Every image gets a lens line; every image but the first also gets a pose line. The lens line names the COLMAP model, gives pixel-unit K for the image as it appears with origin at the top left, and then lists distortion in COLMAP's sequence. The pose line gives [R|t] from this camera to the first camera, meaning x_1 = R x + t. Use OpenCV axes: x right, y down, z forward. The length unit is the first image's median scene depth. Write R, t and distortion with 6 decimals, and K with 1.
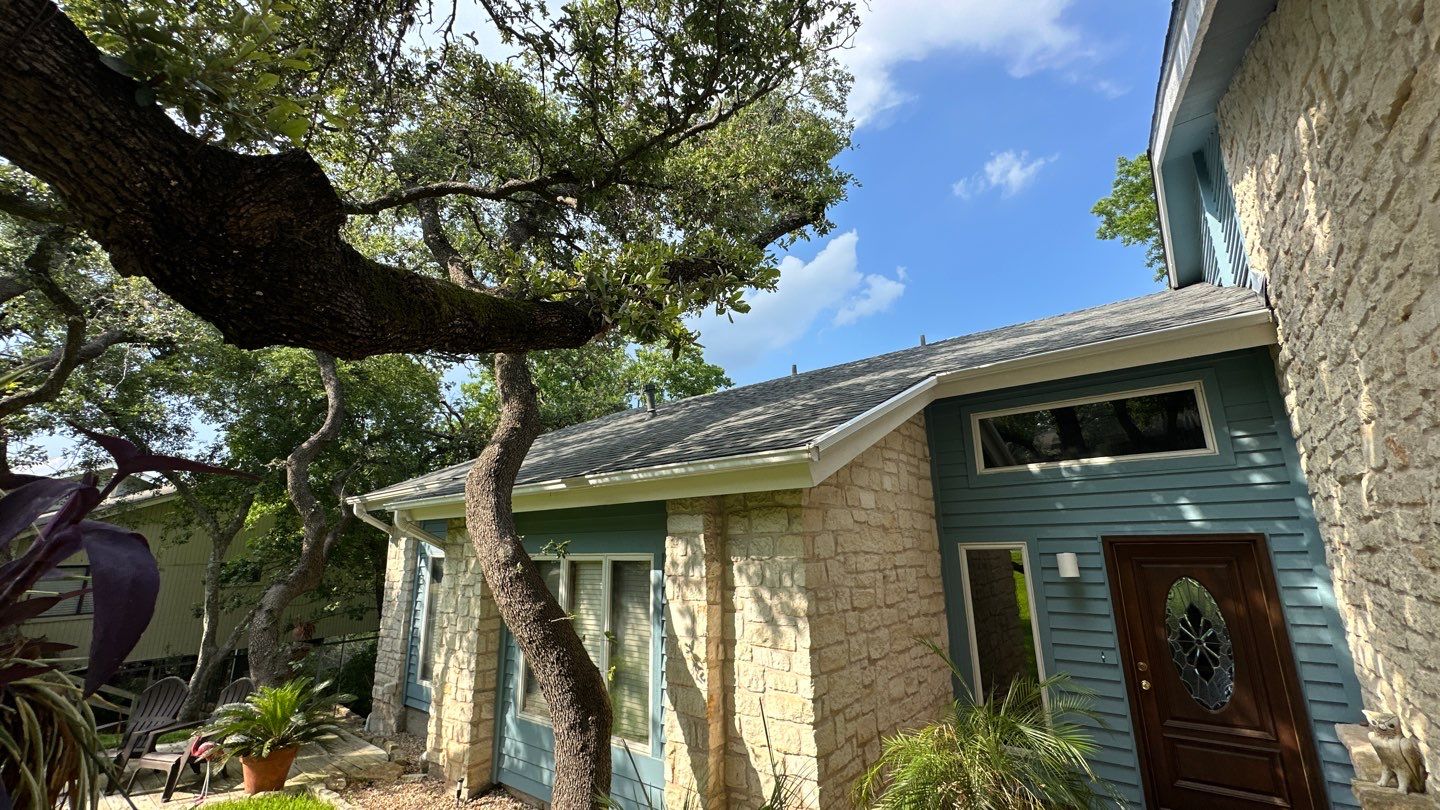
lens RADIAL K [[574.8, 0, 720.0], [0, 574.8, 405.0], [0, 0, 1]] dist [0.000037, 0.000407]
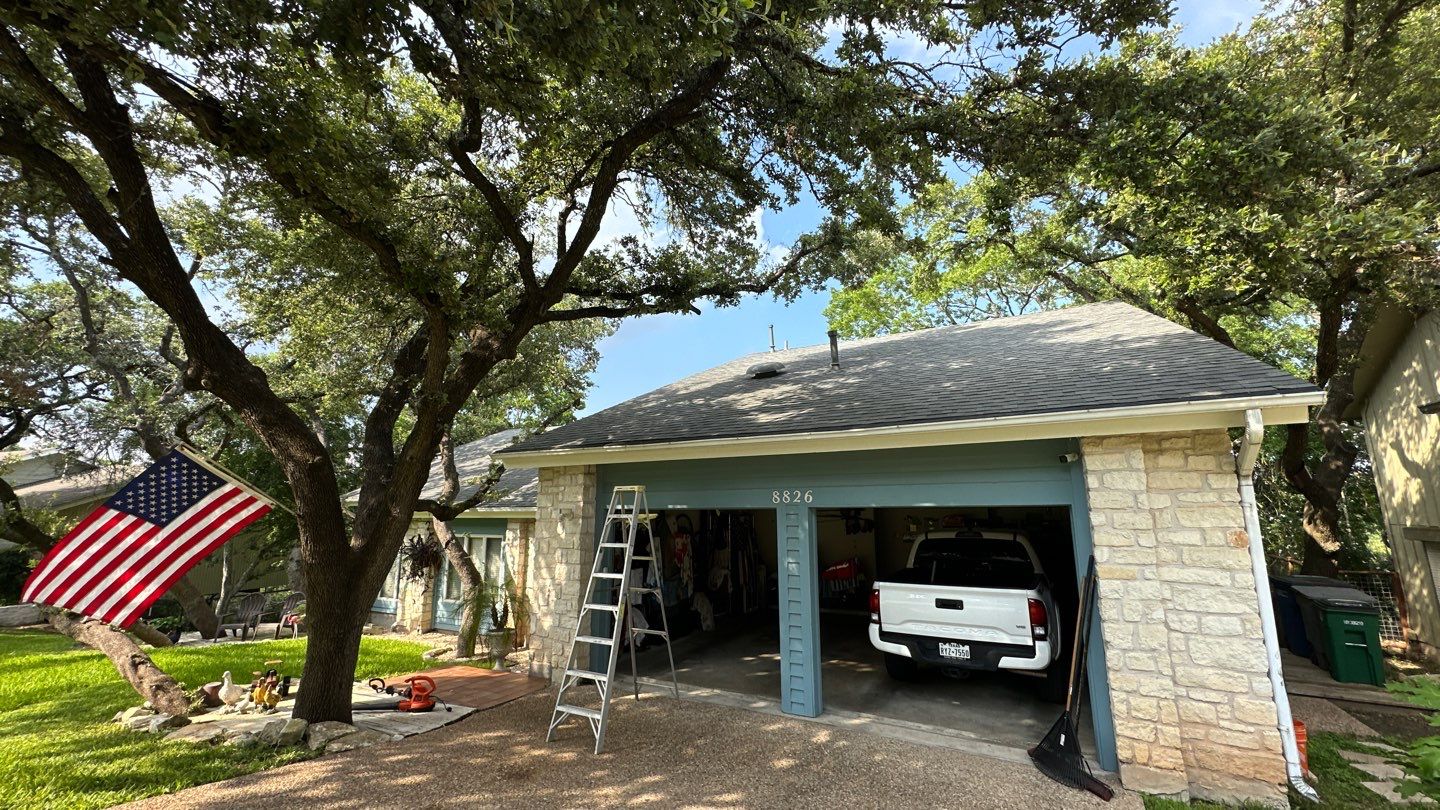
lens RADIAL K [[574.8, 0, 720.0], [0, 574.8, 405.0], [0, 0, 1]] dist [0.000037, 0.000407]
pose [[0.983960, 0.041377, 0.173521, 0.395241], [-0.051236, 0.997294, 0.052725, -0.547598], [-0.170870, -0.060770, 0.983418, -1.791190]]
